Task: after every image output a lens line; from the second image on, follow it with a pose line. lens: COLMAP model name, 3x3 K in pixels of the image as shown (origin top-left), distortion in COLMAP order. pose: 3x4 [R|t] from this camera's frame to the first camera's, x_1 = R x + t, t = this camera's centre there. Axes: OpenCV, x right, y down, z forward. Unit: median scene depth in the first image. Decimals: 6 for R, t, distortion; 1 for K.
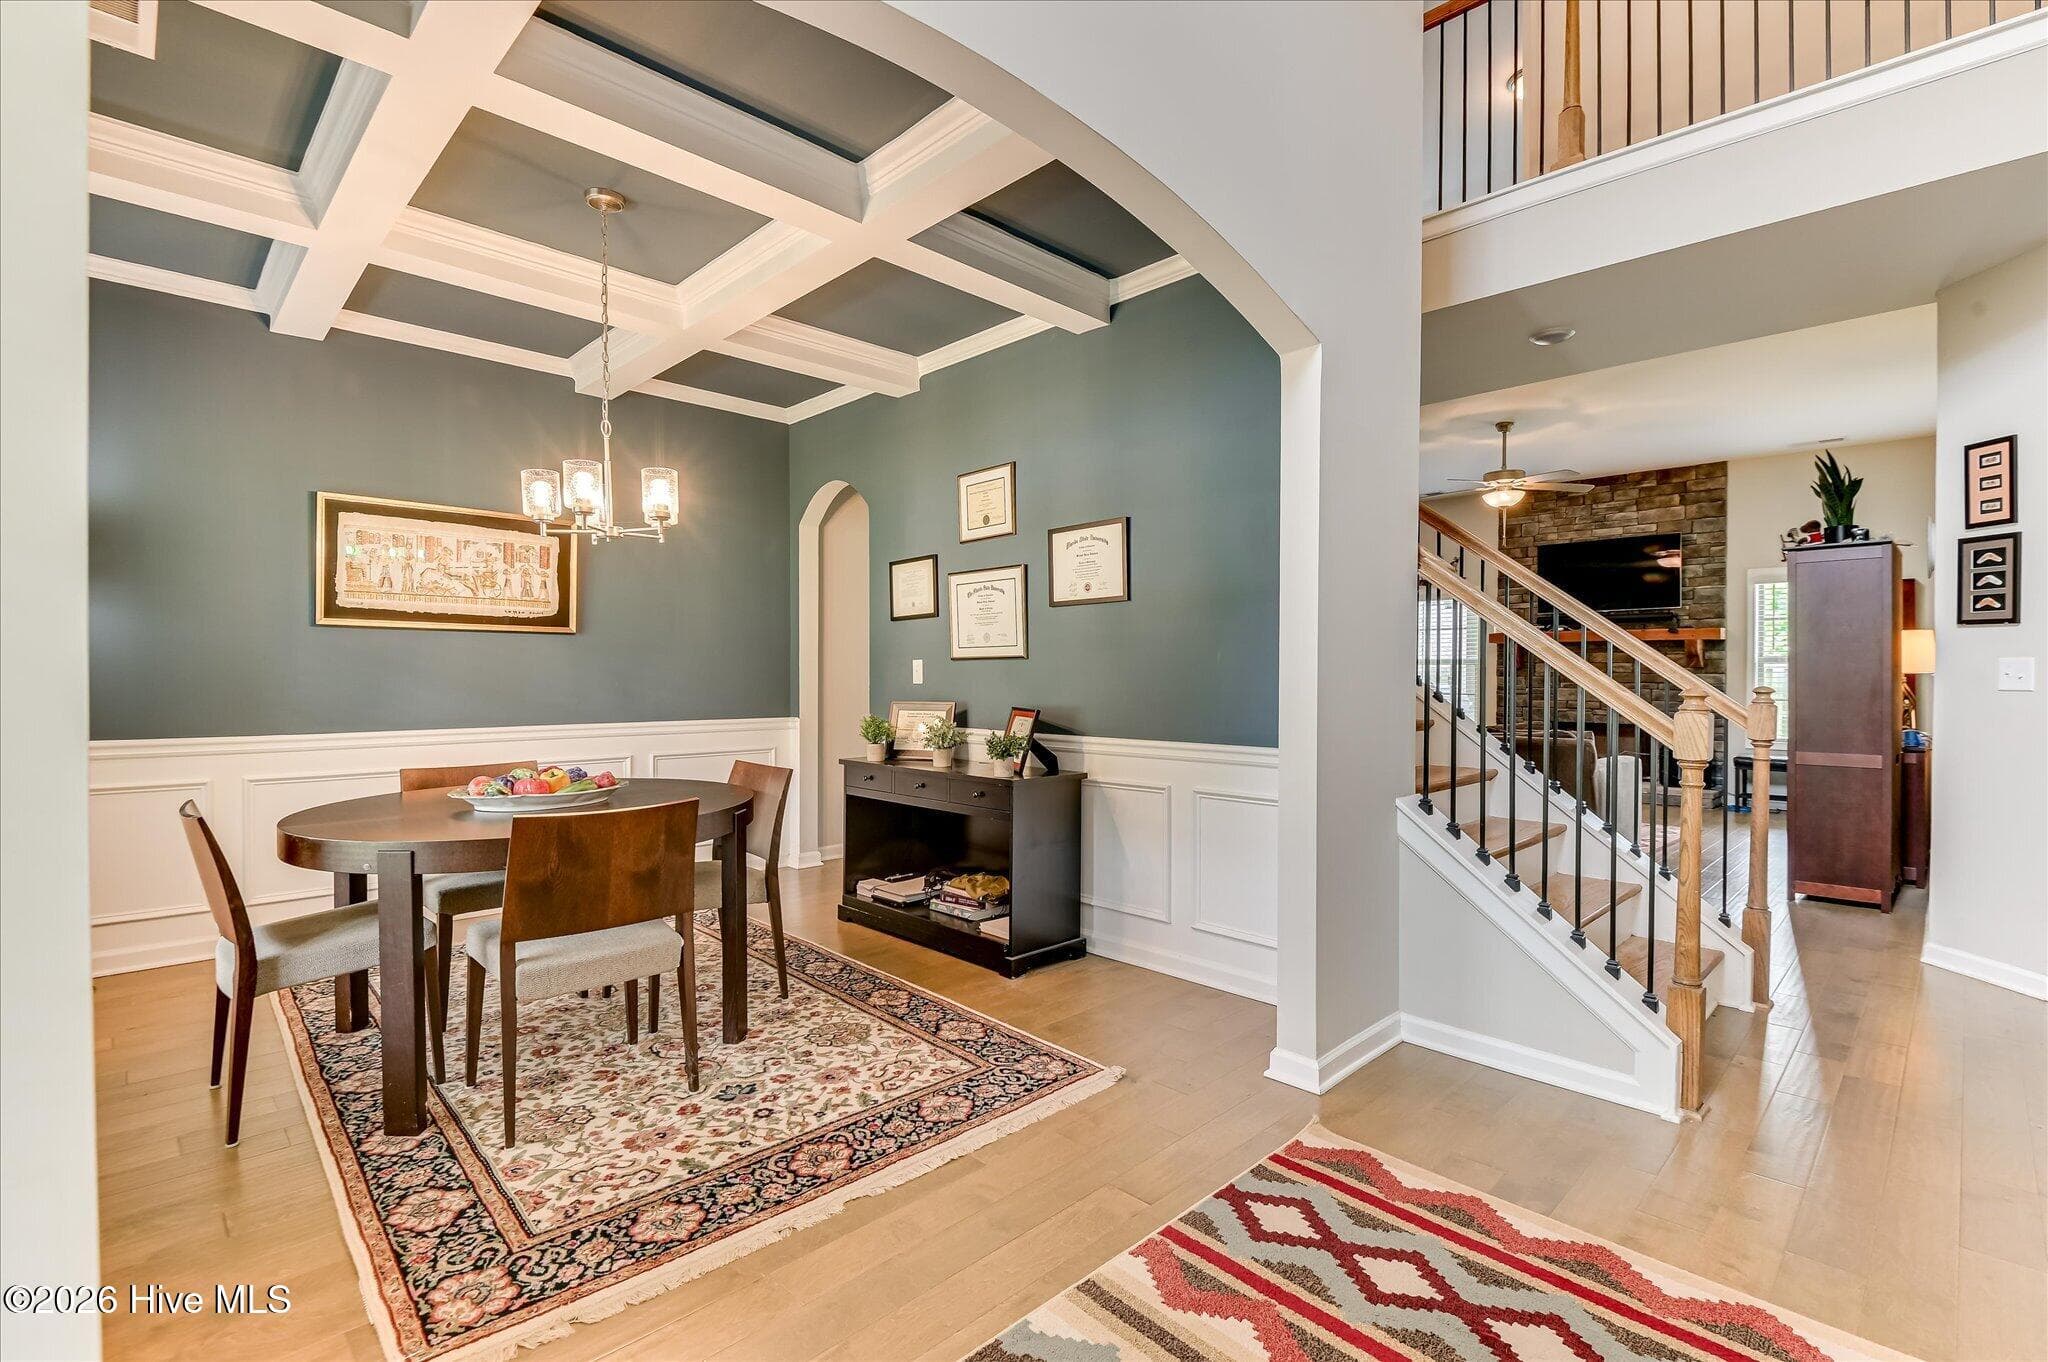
lens RADIAL K [[942.5, 0, 1071.7], [0, 942.5, 695.0], [0, 0, 1]] dist [0.052706, -0.044017]
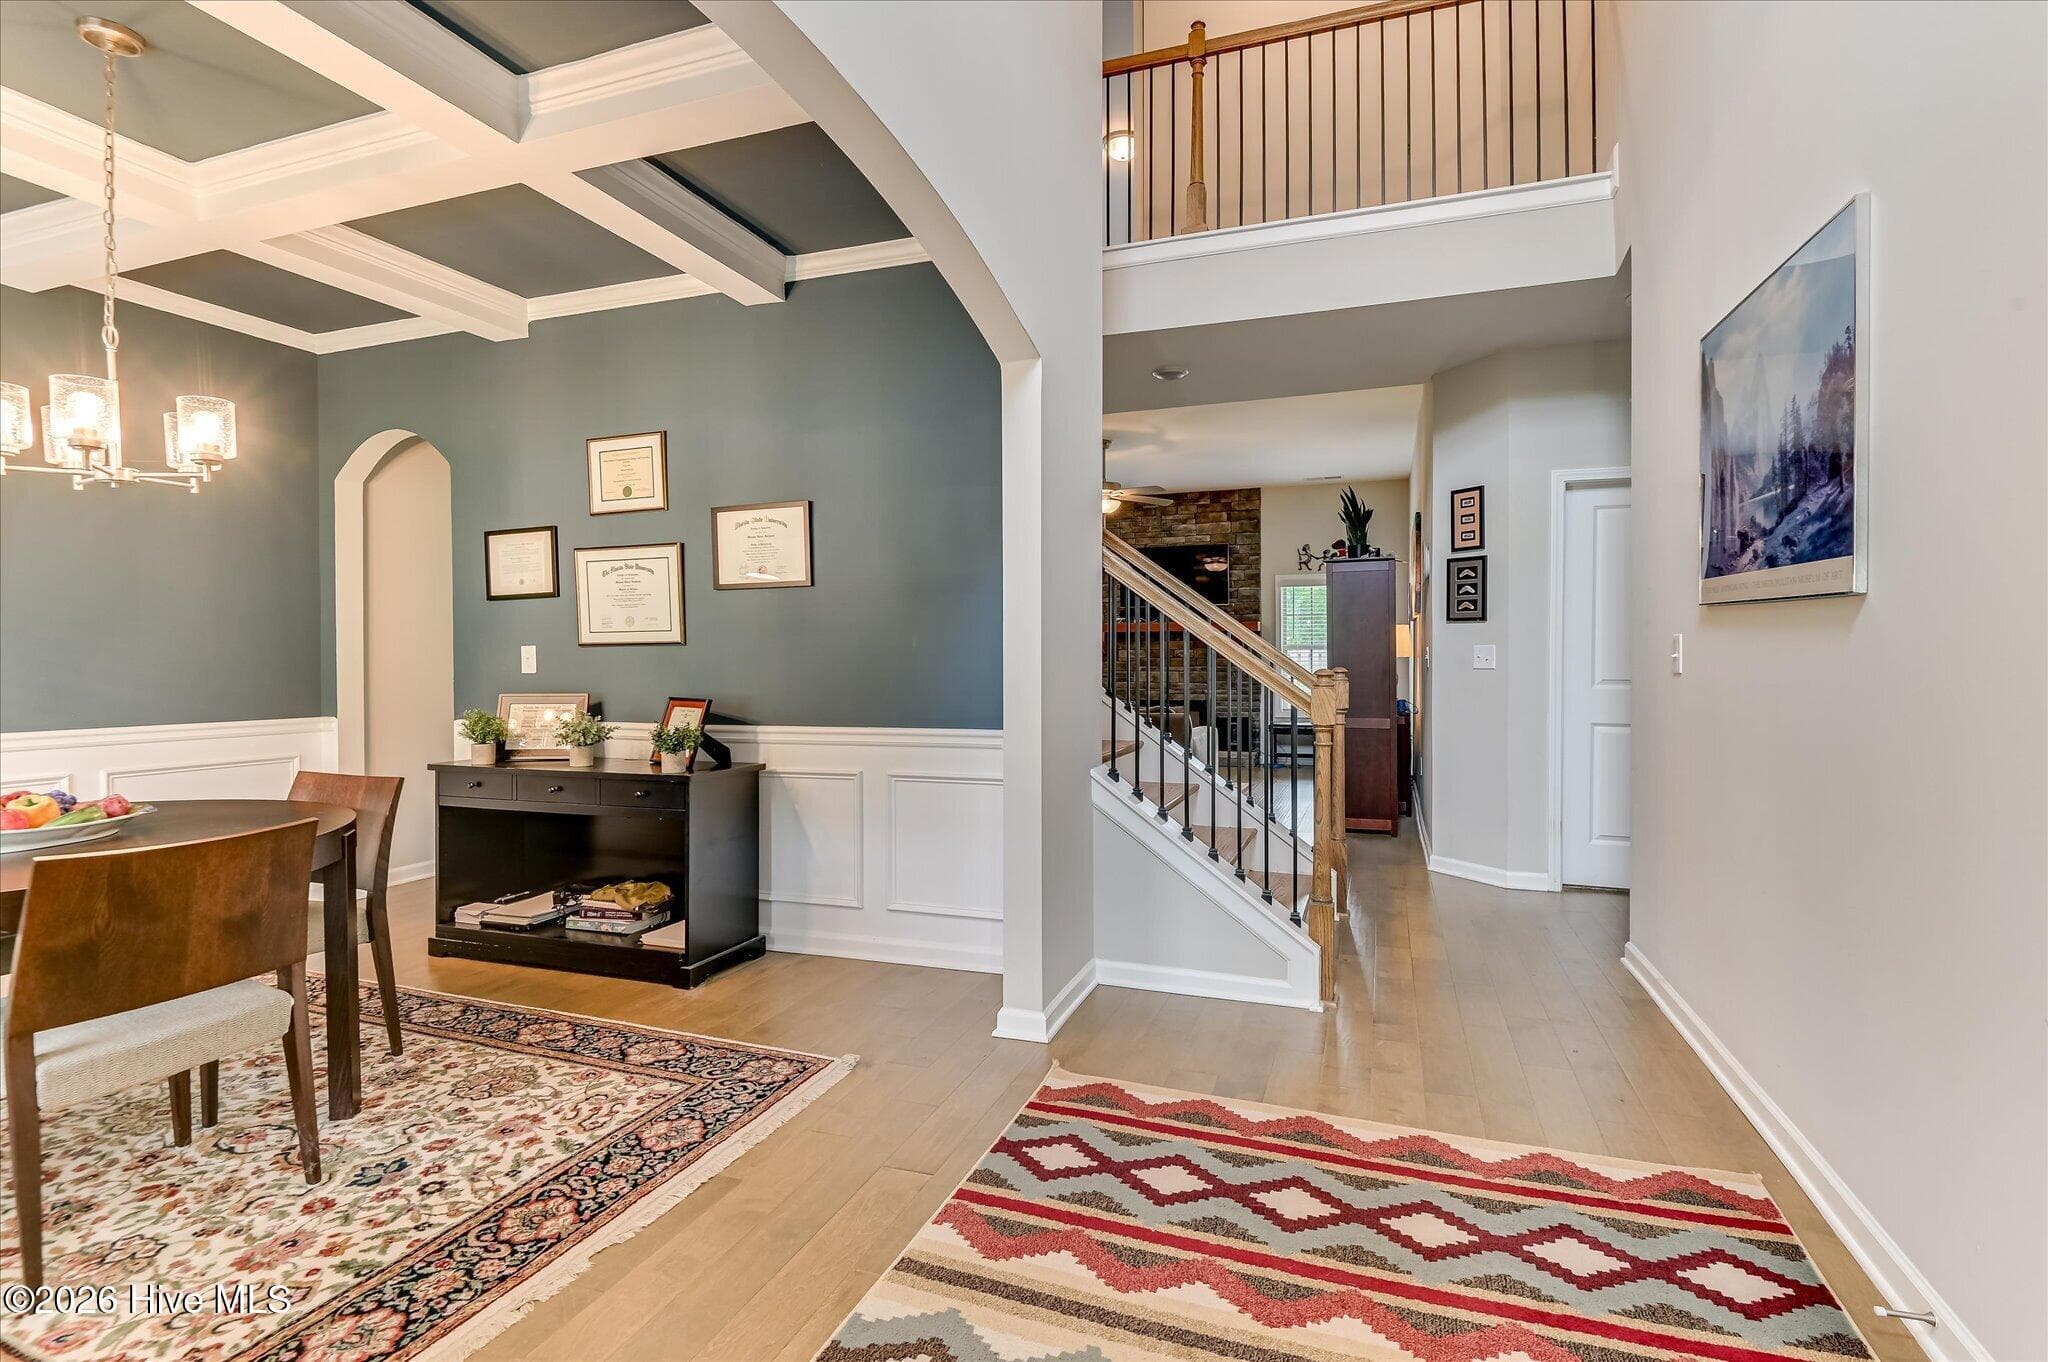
lens RADIAL K [[944.9, 0, 1024.0], [0, 944.9, 681.0], [0, 0, 1]] dist [0.038840, -0.024074]
pose [[0.906691, -0.014085, 0.421561, -0.183177], [0.014560, 0.999892, 0.002093, 0.000148], [-0.421545, 0.004241, 0.906798, 0.015749]]
